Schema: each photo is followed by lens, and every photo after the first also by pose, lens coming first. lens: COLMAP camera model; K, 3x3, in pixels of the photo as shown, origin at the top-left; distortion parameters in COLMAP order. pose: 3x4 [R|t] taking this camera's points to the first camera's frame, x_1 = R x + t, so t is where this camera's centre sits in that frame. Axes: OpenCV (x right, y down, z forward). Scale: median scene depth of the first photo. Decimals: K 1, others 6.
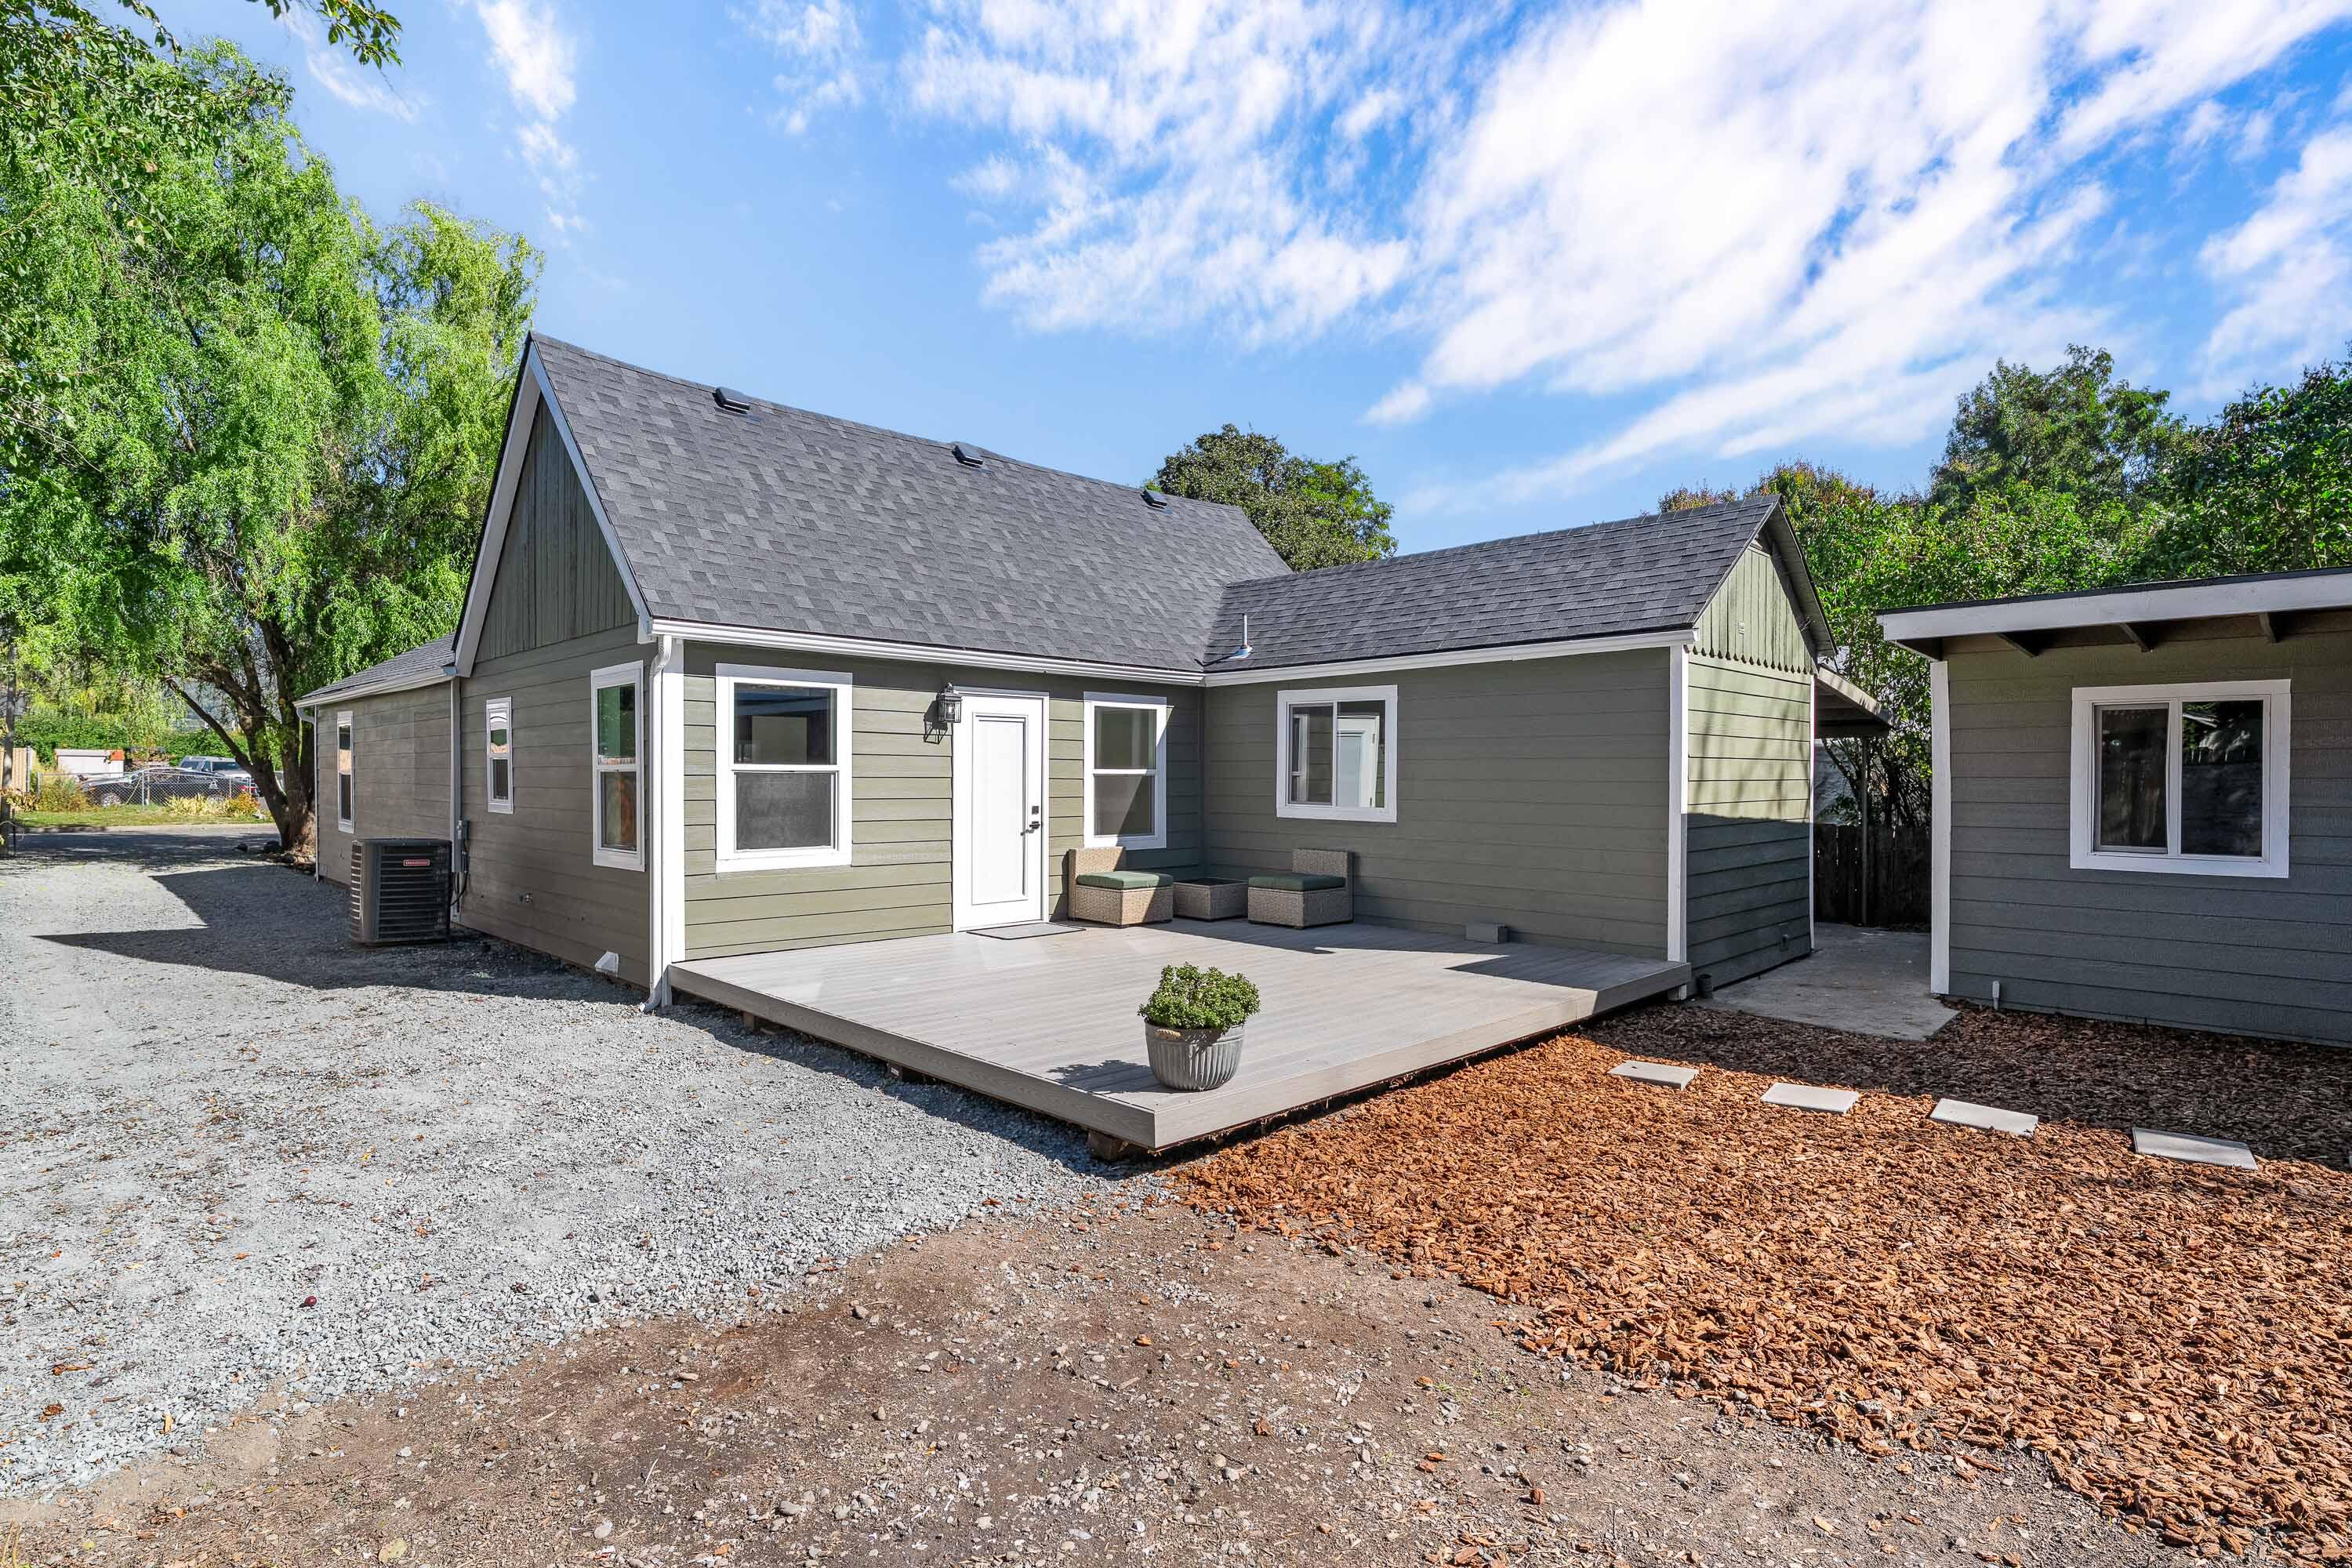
lens RADIAL K [[1163.2, 0, 1164.9], [0, 1163.2, 785.4], [0, 0, 1]] dist [-0.004268, -0.001495]
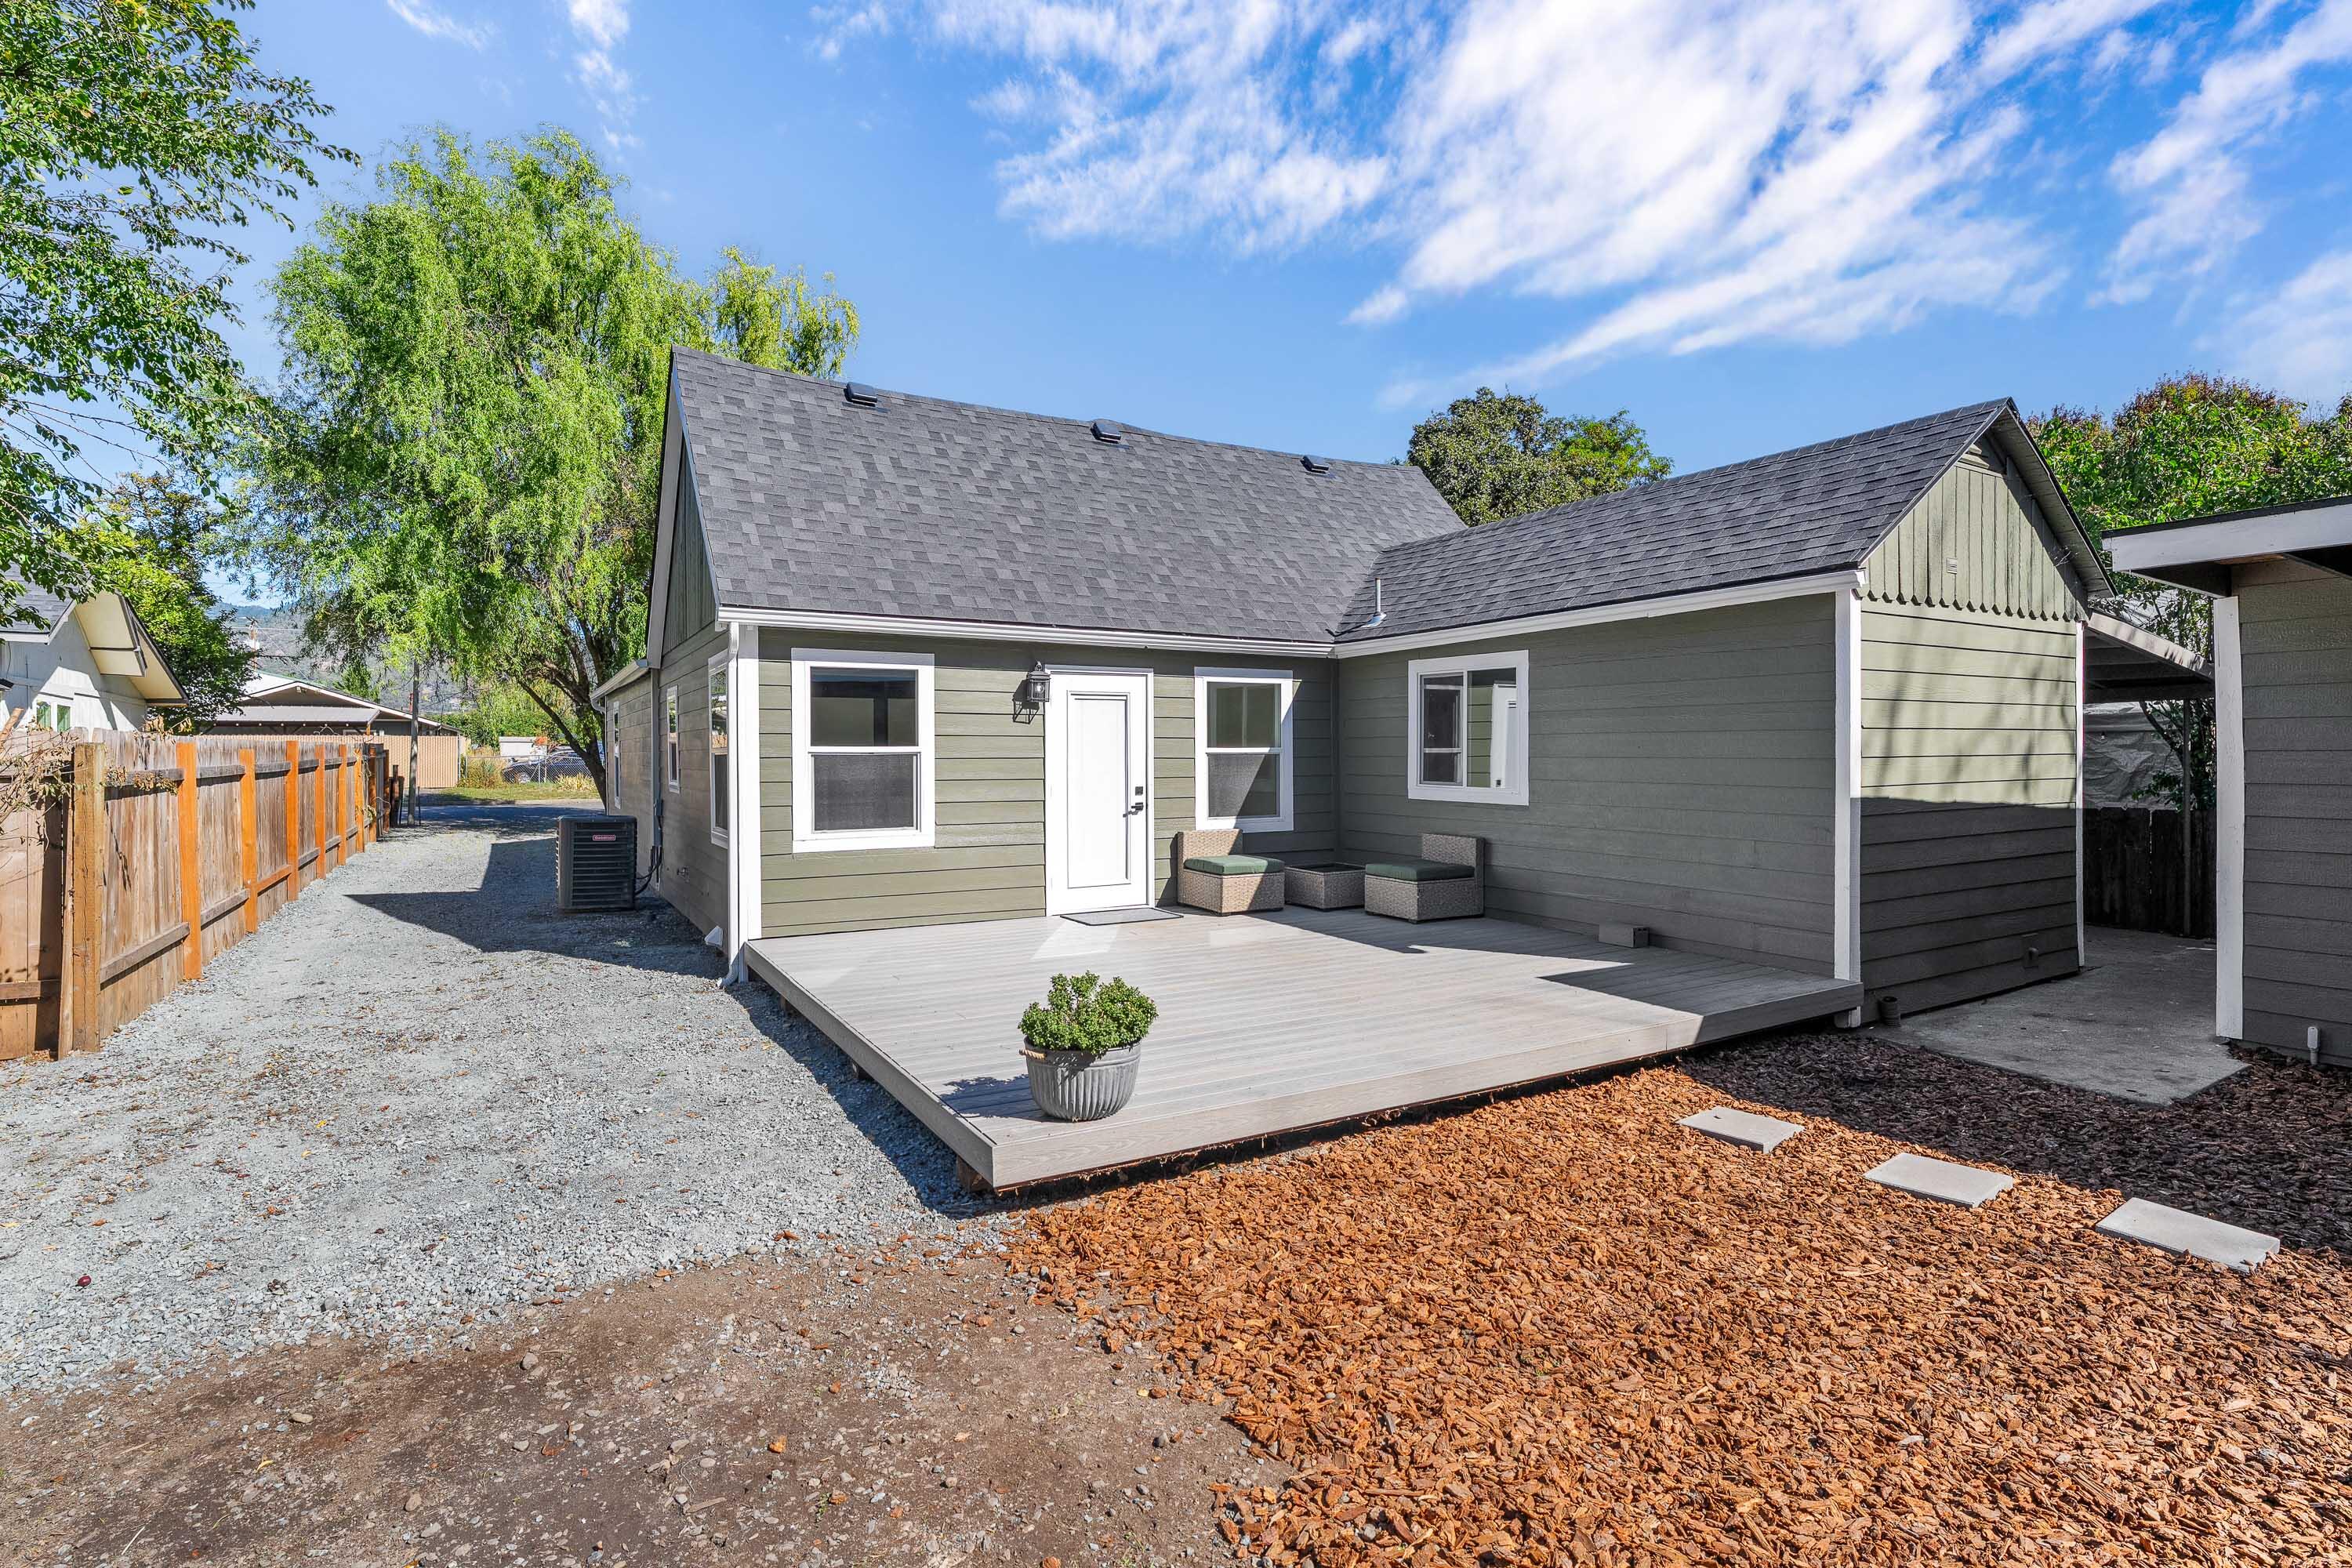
lens RADIAL K [[1129.8, 0, 1179.8], [0, 1129.8, 763.6], [0, 0, 1]] dist [-0.009728, 0.001908]
pose [[0.967872, -0.004586, -0.251400, 0.181697], [0.005057, 0.999986, 0.001227, -0.002852], [0.251391, -0.002459, 0.967883, 0.117158]]
